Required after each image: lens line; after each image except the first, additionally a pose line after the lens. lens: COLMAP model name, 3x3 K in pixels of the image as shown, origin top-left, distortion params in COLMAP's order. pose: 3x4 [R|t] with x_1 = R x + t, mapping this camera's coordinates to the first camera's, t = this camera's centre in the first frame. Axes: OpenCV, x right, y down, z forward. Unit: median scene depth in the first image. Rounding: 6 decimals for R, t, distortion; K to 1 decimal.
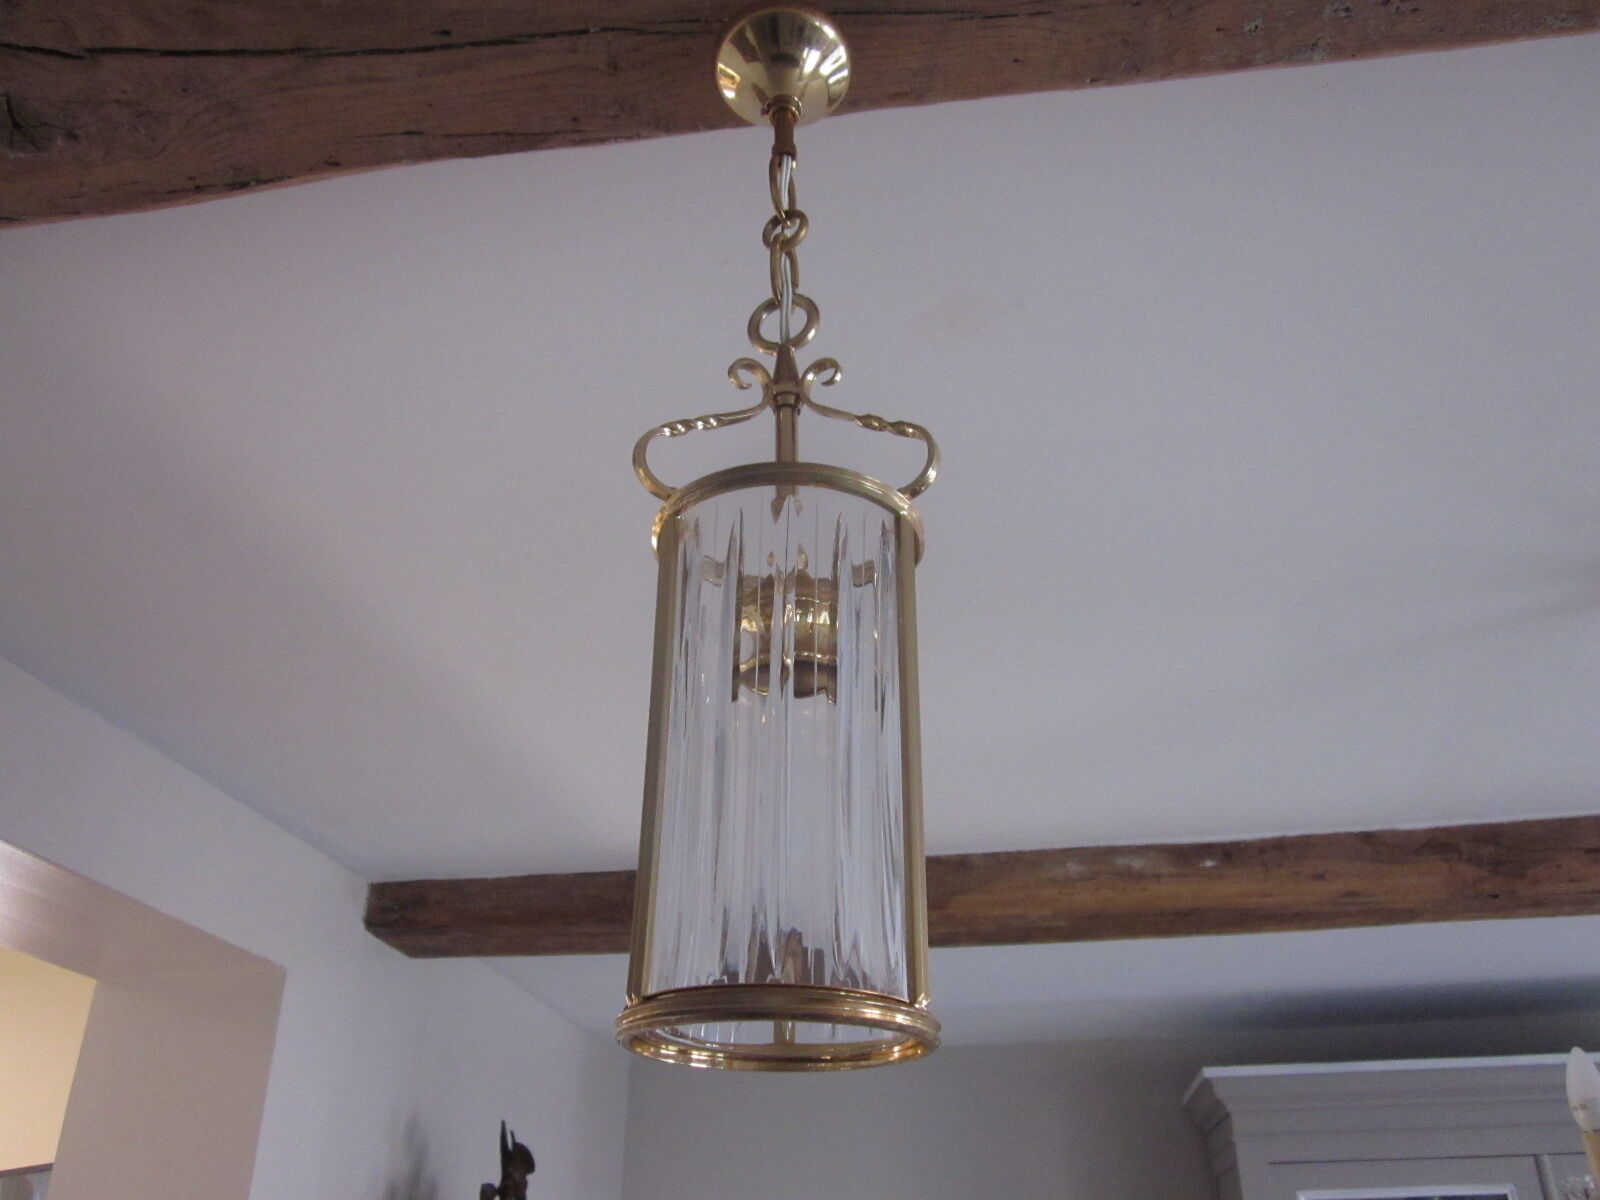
lens RADIAL K [[1336.1, 0, 800.0], [0, 1336.1, 600.0], [0, 0, 1]] dist [-0.037927, 0.015524]
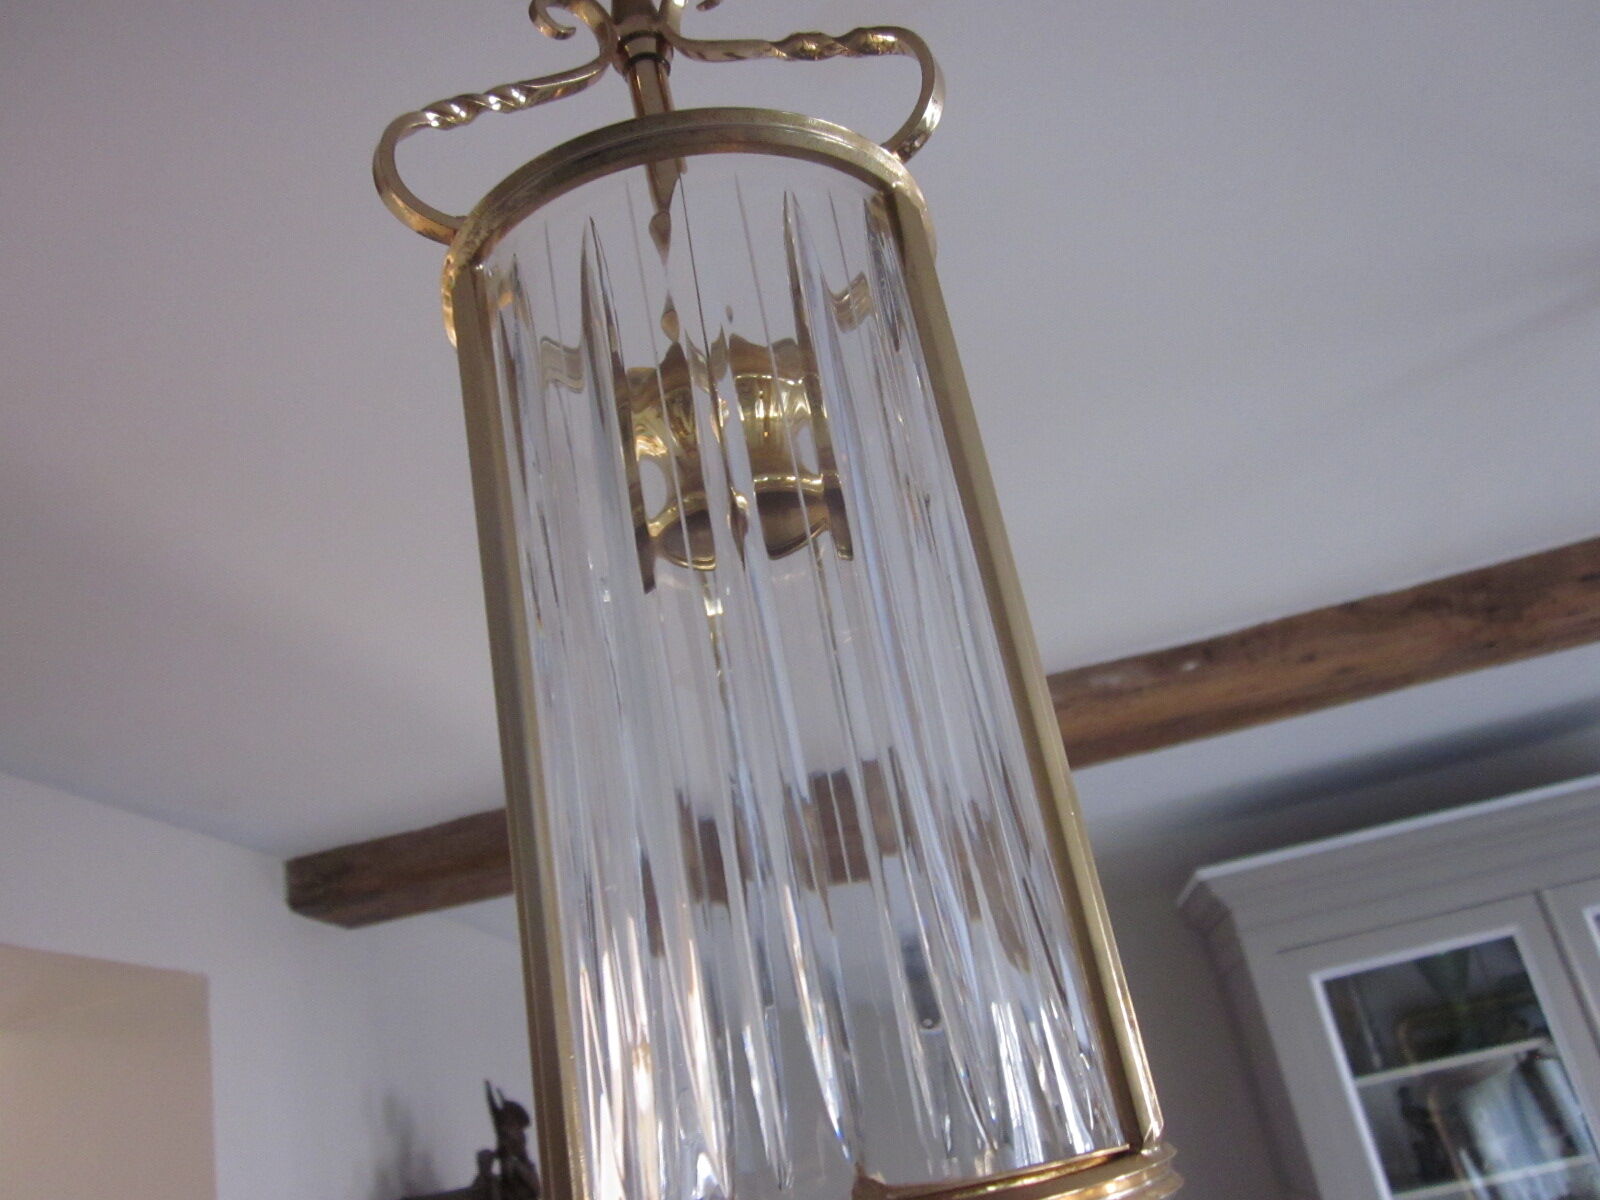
lens RADIAL K [[1347.8, 0, 800.0], [0, 1347.8, 600.0], [0, 0, 1]] dist [-0.031013, 0.012686]
pose [[0.981409, -0.182586, 0.059146, -0.021434], [0.175688, 0.978709, 0.106123, 0.029319], [-0.077264, -0.093759, 0.992592, 0.436667]]
